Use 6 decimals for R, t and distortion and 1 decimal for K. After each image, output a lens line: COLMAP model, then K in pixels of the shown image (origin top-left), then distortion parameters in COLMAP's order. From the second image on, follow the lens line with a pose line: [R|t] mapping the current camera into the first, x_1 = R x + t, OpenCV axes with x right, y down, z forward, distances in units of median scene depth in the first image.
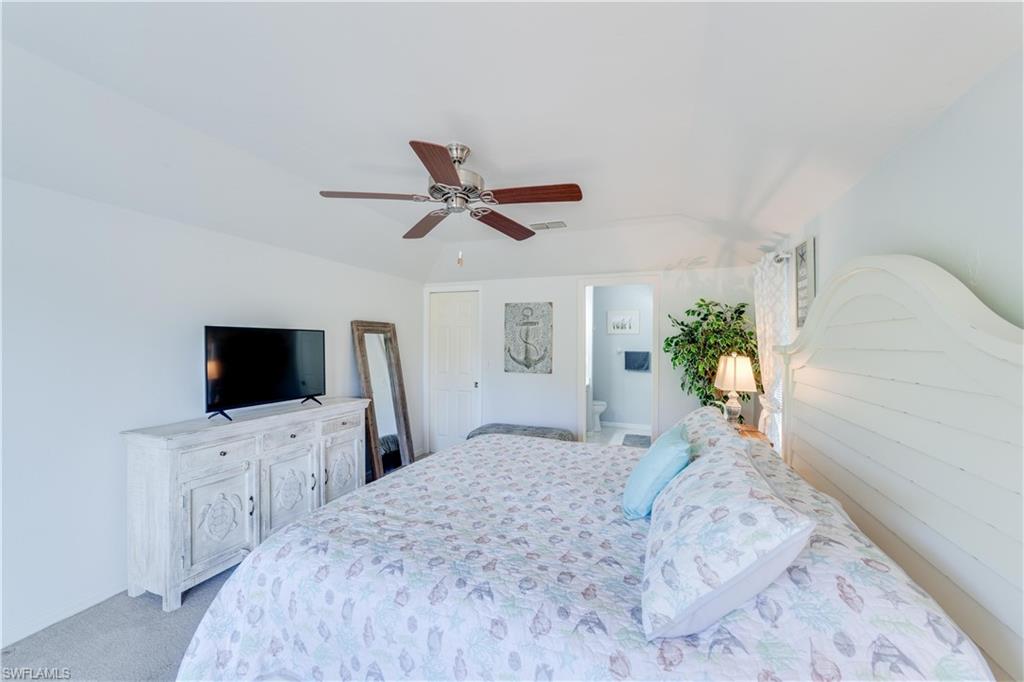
lens RADIAL K [[395.2, 0, 509.8], [0, 395.2, 341.2], [0, 0, 1]] dist [-0.008319, 0.000620]
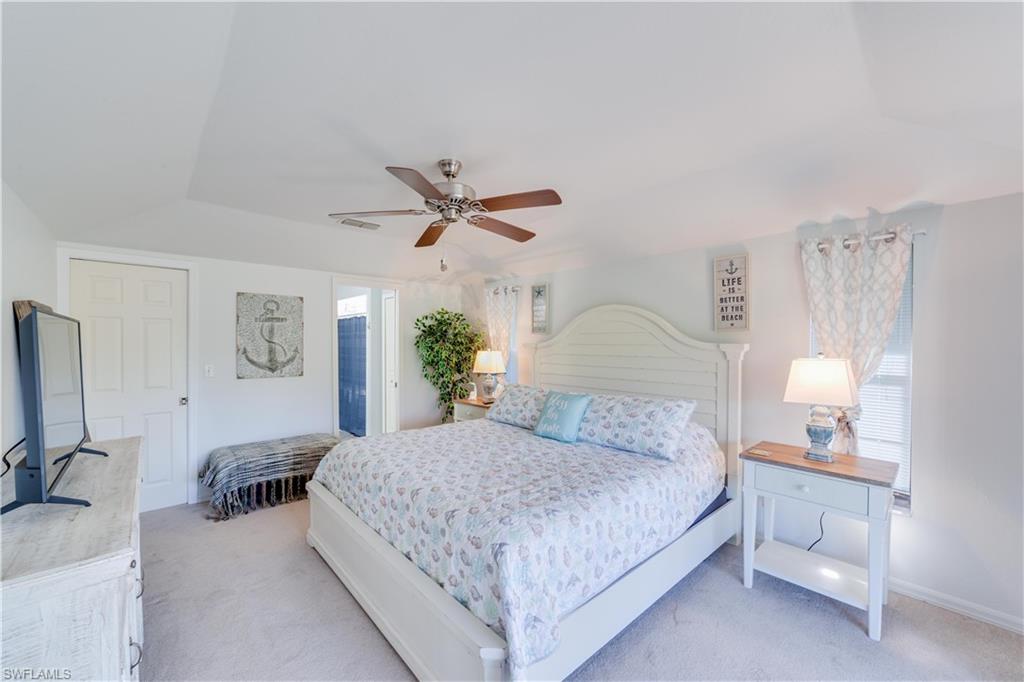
lens RADIAL K [[395.2, 0, 509.8], [0, 395.2, 341.2], [0, 0, 1]] dist [-0.008319, 0.000620]
pose [[0.444540, -0.003747, 0.895751, -0.883563], [-0.001511, 0.999987, 0.004933, -0.004819], [-0.895758, -0.003547, 0.444529, 0.310651]]
